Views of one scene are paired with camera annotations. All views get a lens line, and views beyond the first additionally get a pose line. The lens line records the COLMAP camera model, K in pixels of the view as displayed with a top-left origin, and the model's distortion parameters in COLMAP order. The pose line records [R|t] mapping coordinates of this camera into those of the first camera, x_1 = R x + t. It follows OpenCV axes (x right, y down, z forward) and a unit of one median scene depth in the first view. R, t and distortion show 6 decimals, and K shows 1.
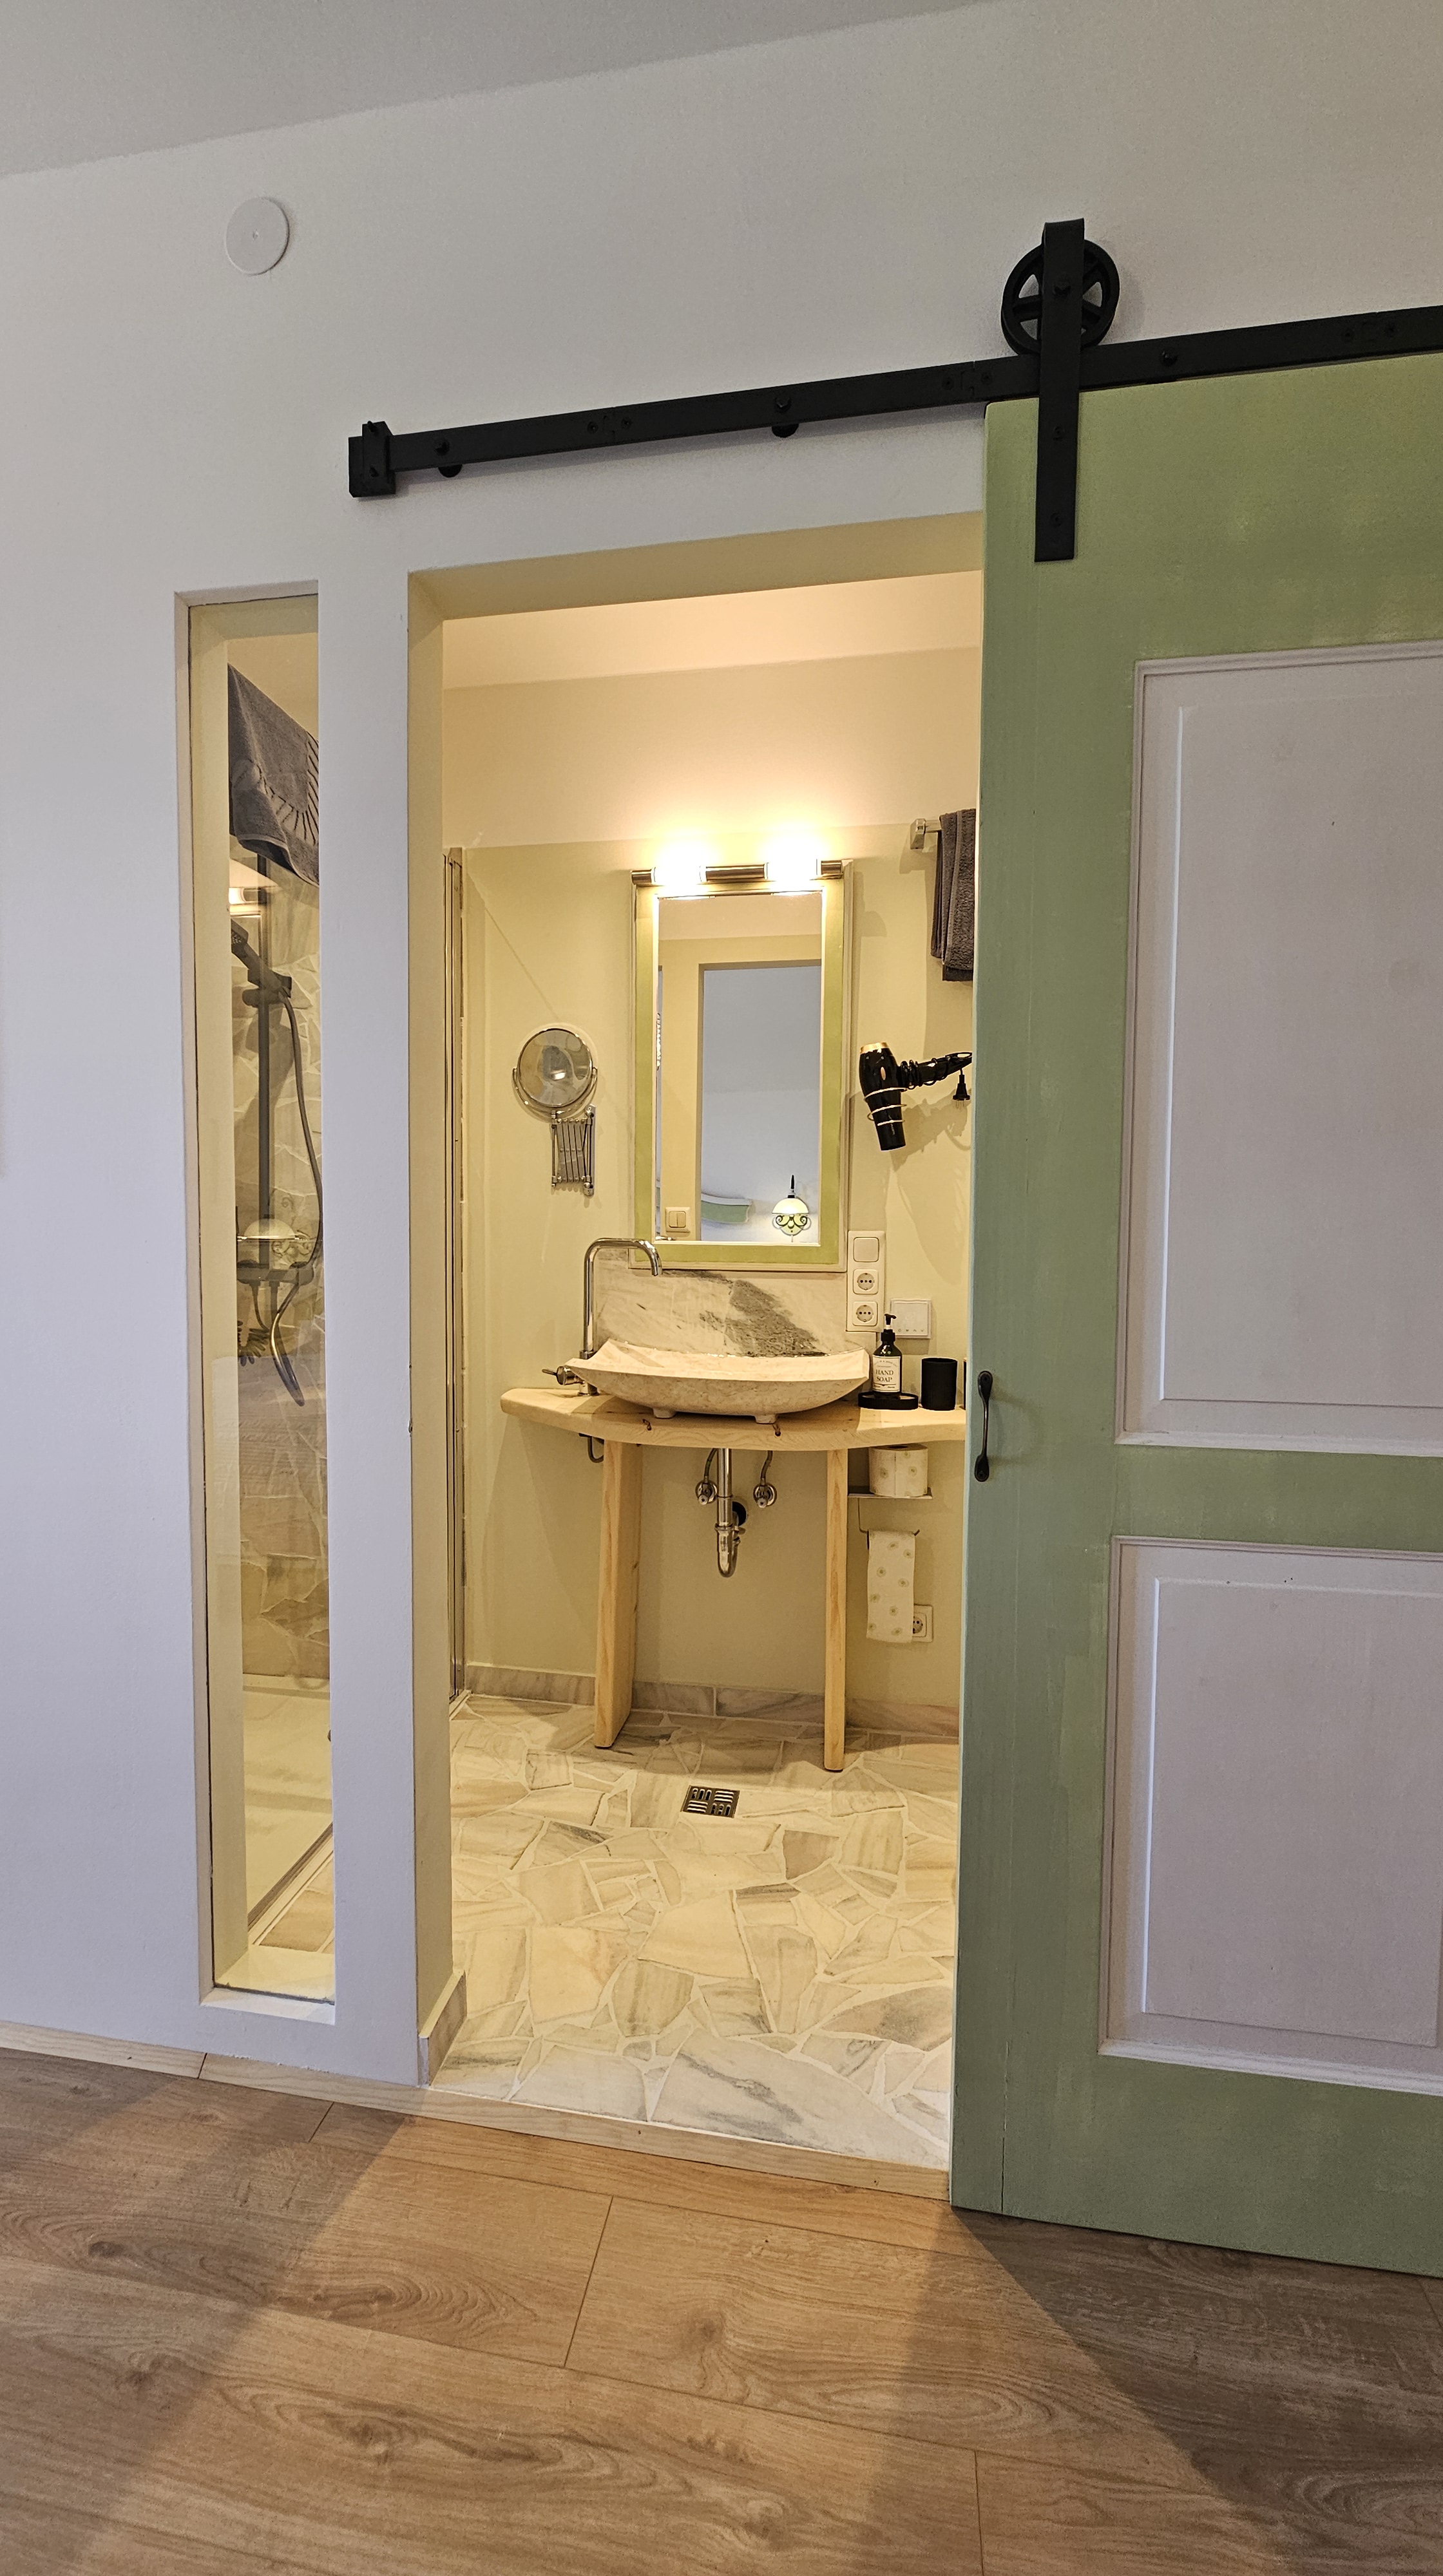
lens RADIAL K [[1056.3, 0, 701.3], [0, 1056.3, 1278.5], [0, 0, 1]] dist [0.000175, -0.000419]
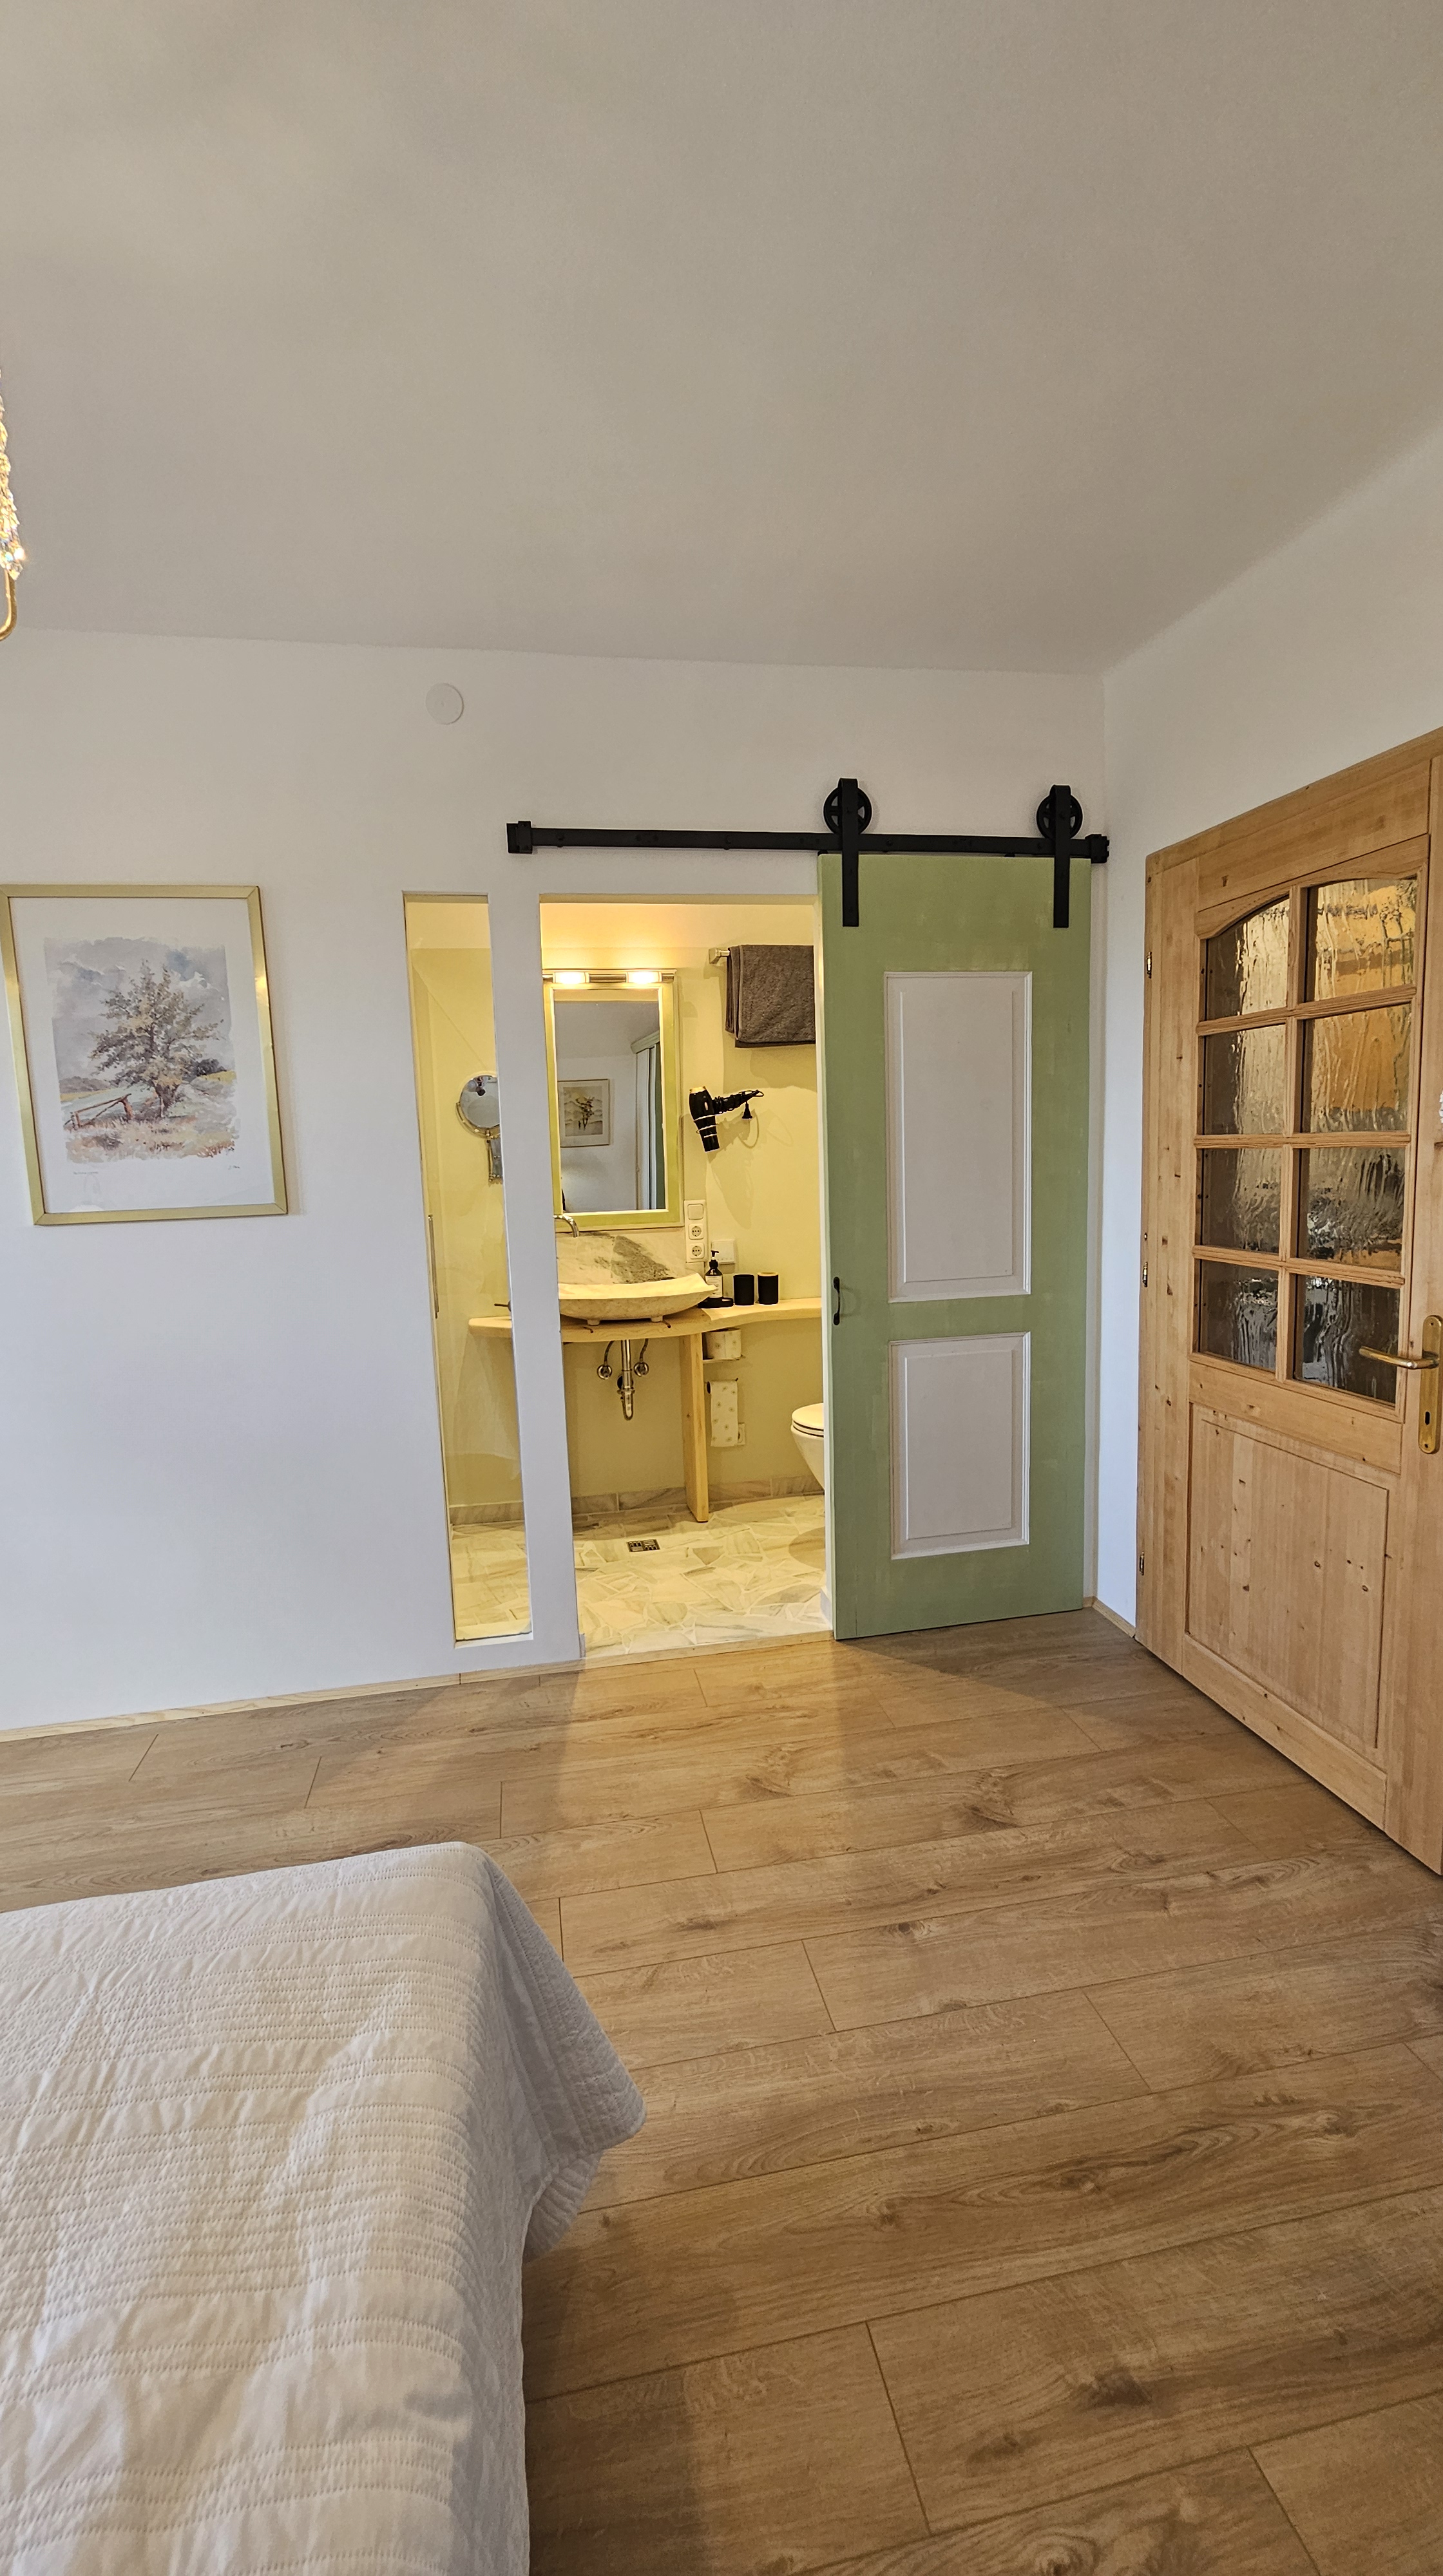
lens RADIAL K [[1049.4, 0, 697.5], [0, 1049.4, 1288.7], [0, 0, 1]] dist [-0.000030, -0.000085]
pose [[0.939278, -0.087382, 0.331846, -0.397847], [0.061078, 0.994166, 0.088907, -0.054636], [-0.337679, -0.063240, 0.939135, -0.538095]]
